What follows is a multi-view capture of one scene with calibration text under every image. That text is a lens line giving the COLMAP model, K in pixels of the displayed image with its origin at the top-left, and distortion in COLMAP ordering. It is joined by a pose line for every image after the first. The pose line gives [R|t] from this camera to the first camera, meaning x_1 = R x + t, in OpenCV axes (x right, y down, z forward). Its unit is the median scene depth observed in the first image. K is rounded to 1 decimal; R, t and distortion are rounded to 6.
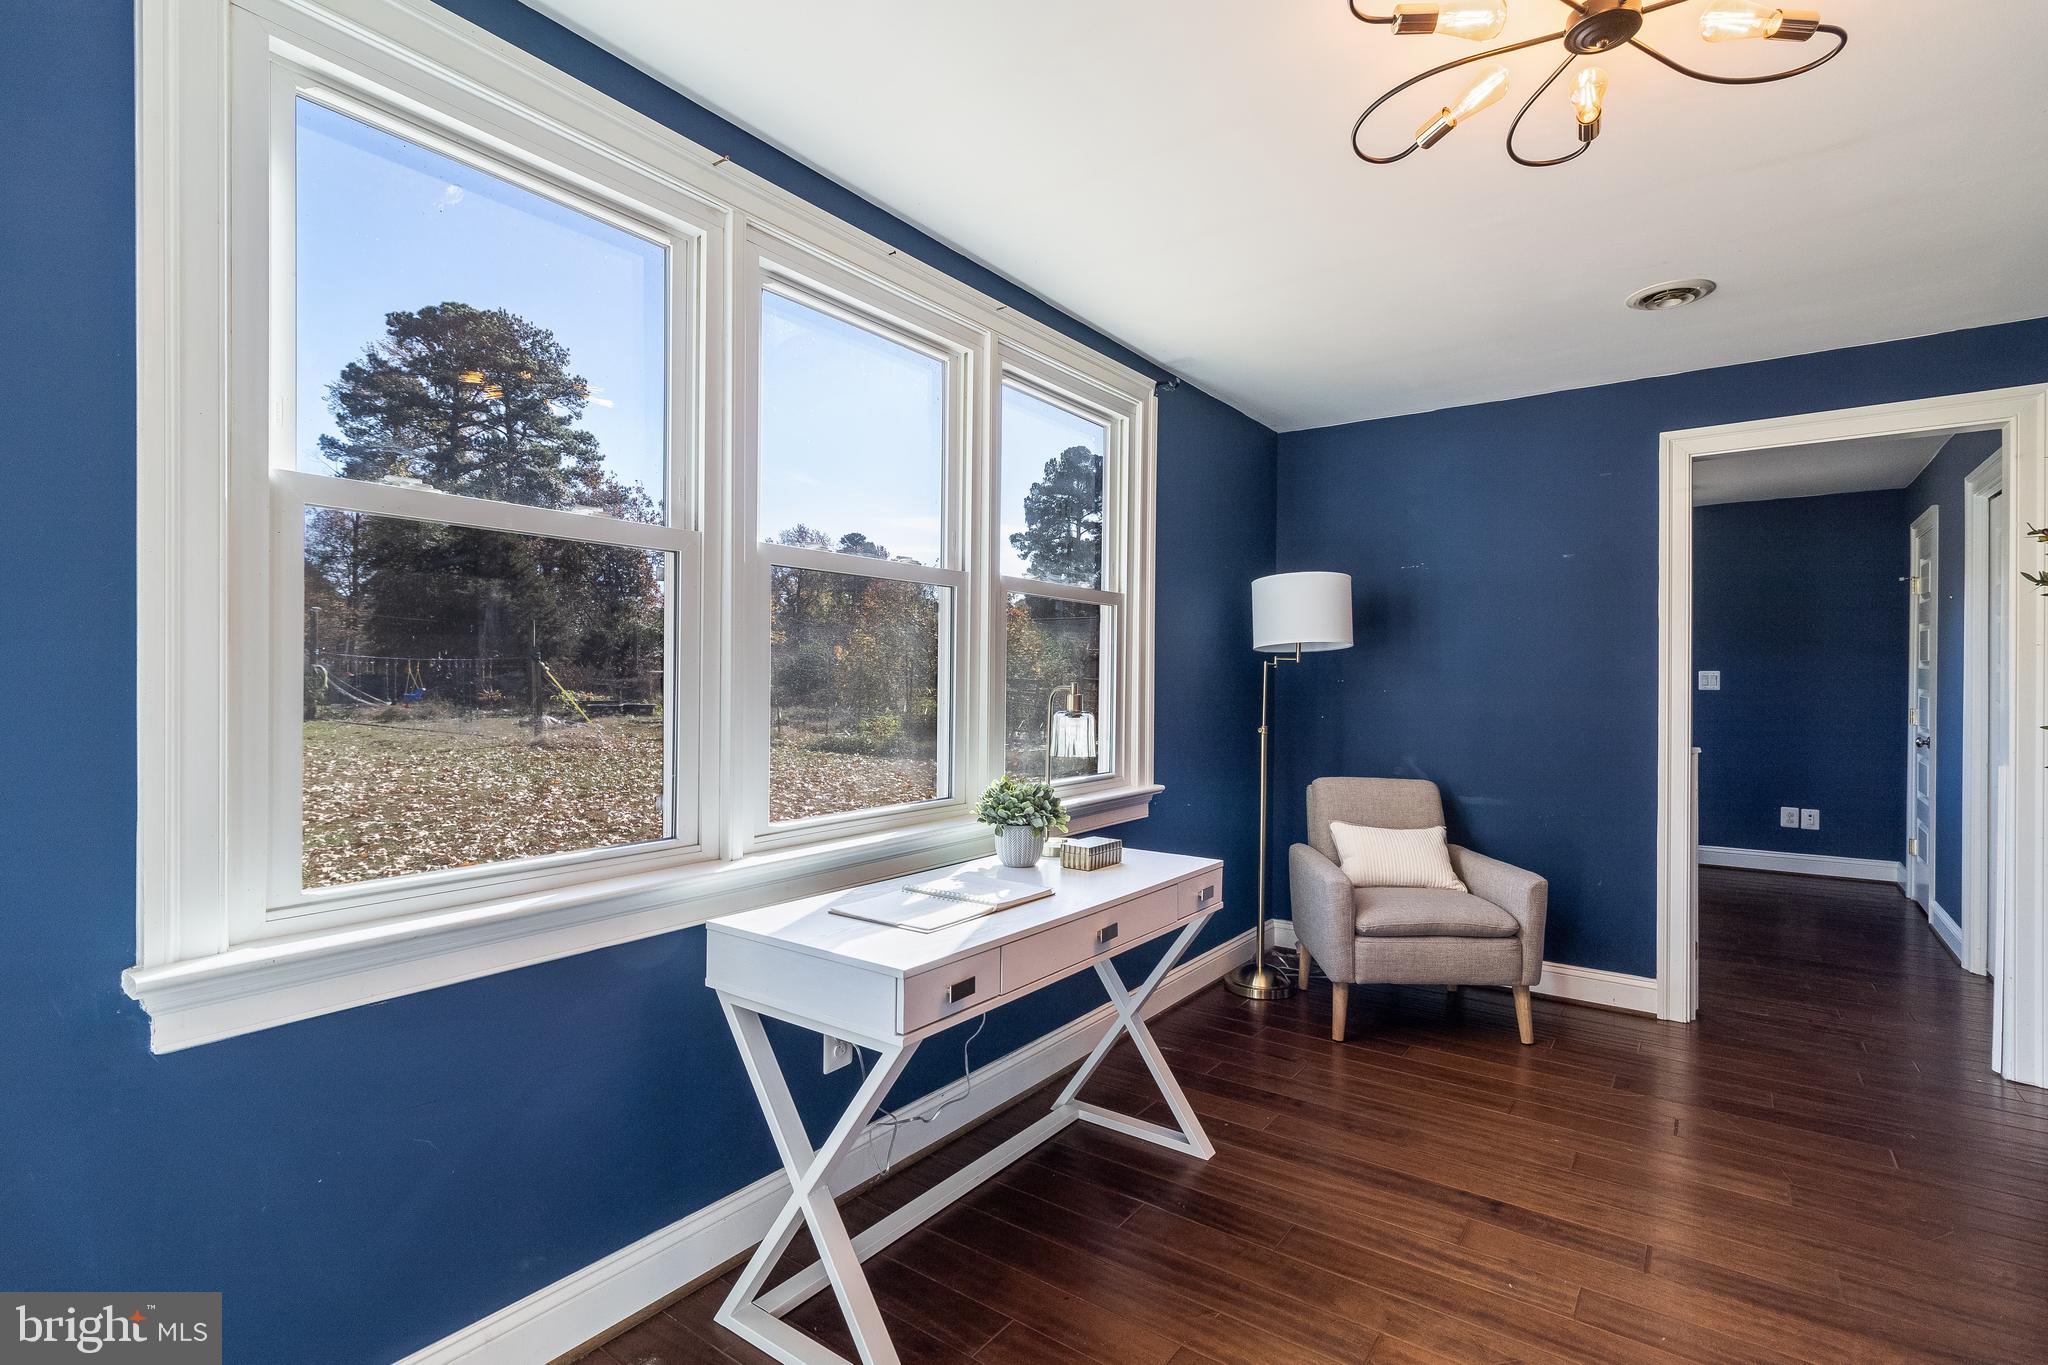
lens RADIAL K [[947.4, 0, 1032.6], [0, 947.4, 687.2], [0, 0, 1]] dist [0.000622, 0.000825]
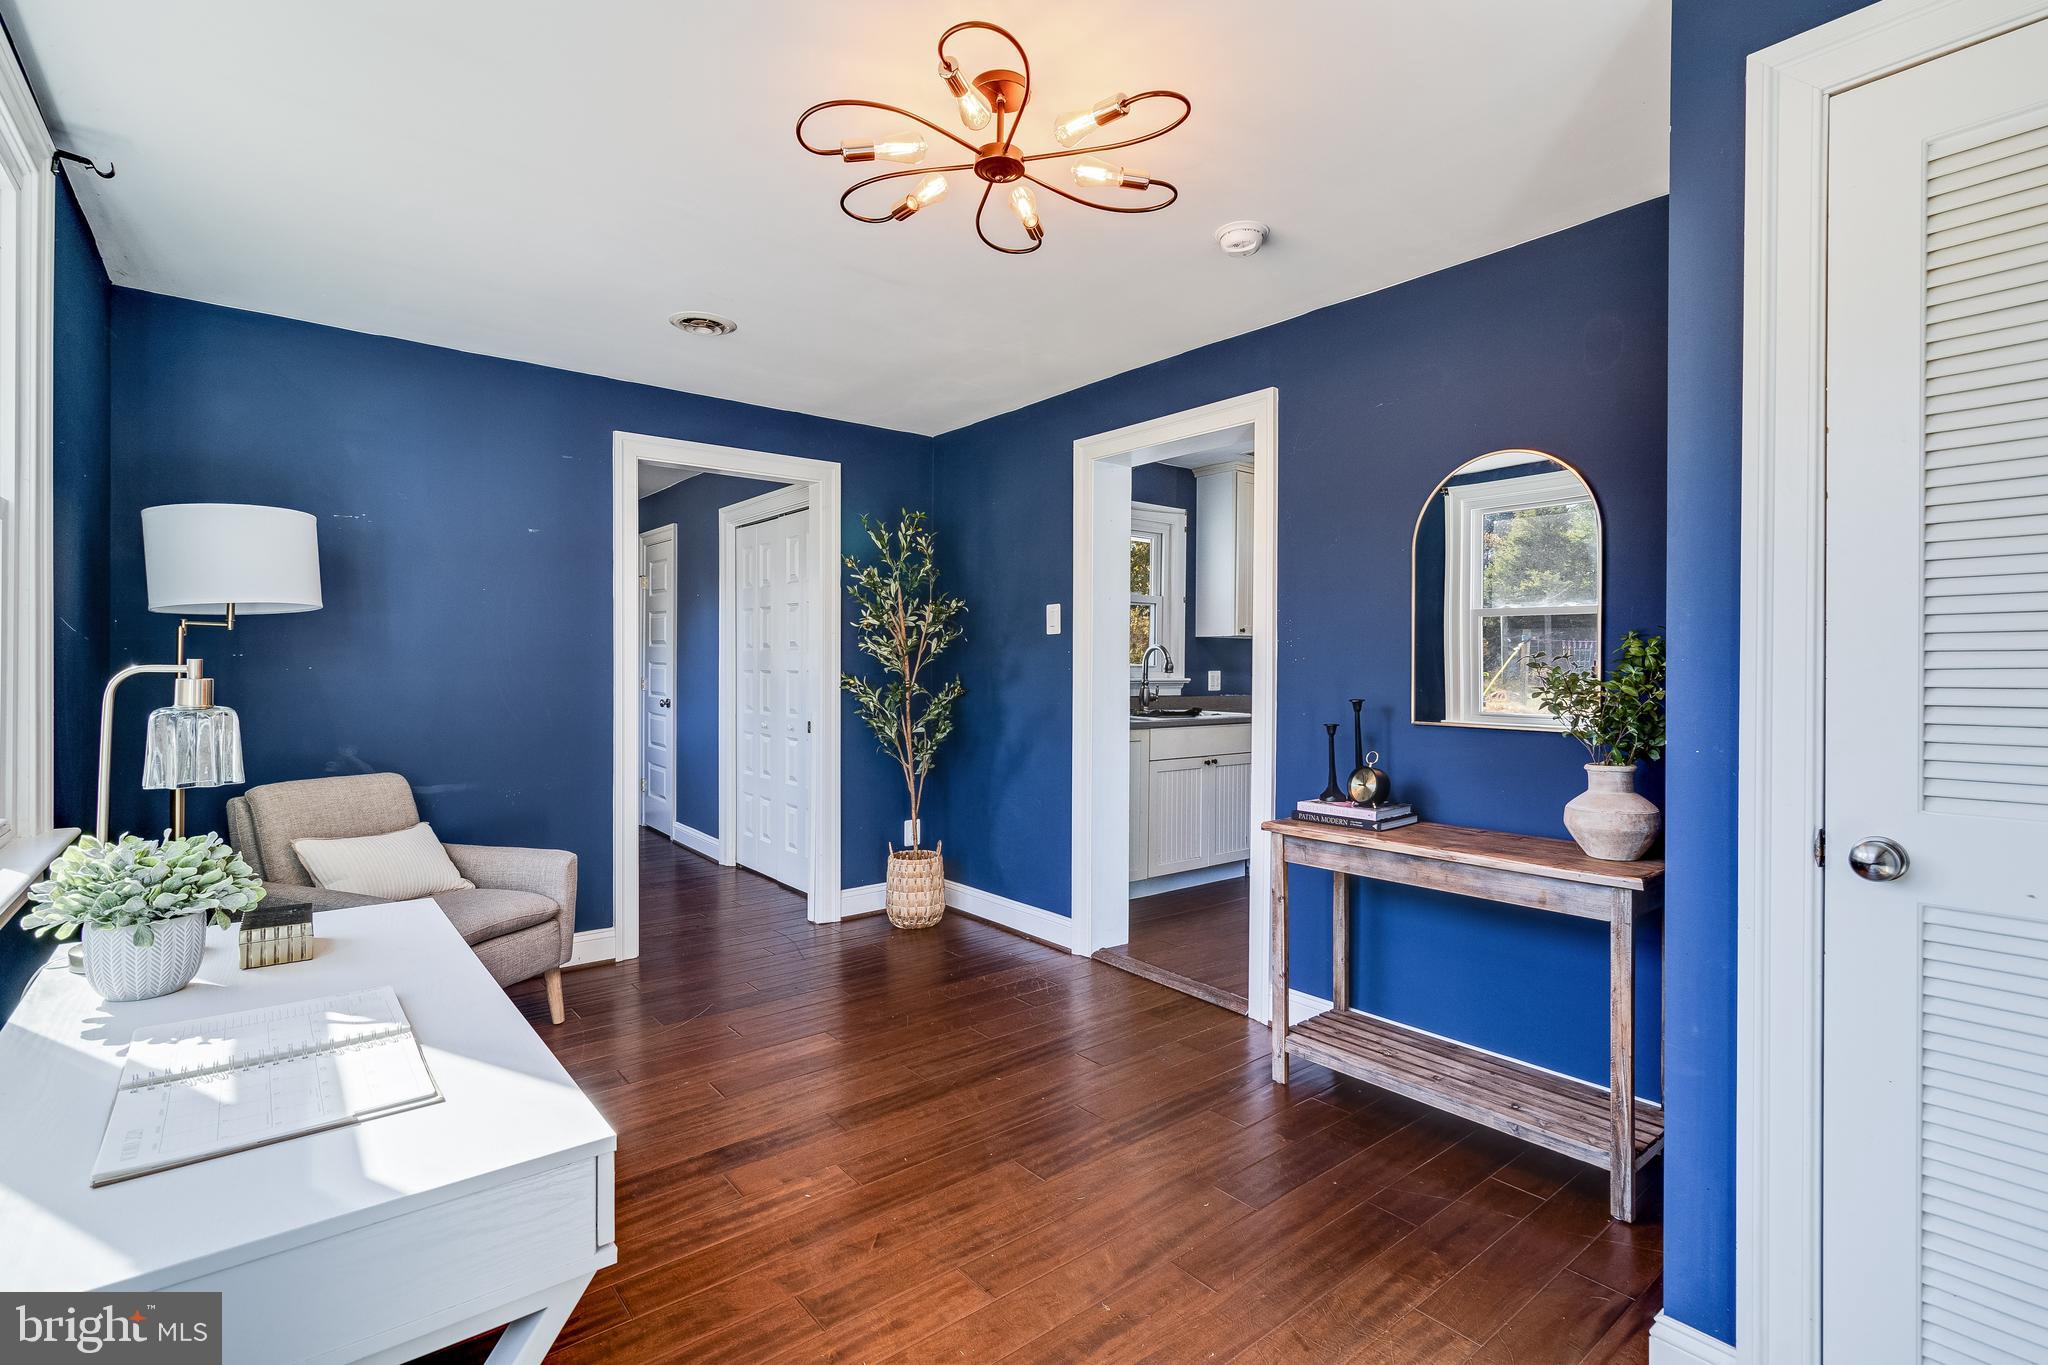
lens RADIAL K [[947.4, 0, 1022.4], [0, 947.4, 672.8], [0, 0, 1]] dist [0.000622, 0.000825]
pose [[0.265391, -0.013560, 0.964046, -0.298780], [0.001936, 0.999907, 0.013531, -0.001891], [-0.964139, -0.001725, 0.265392, 0.272066]]
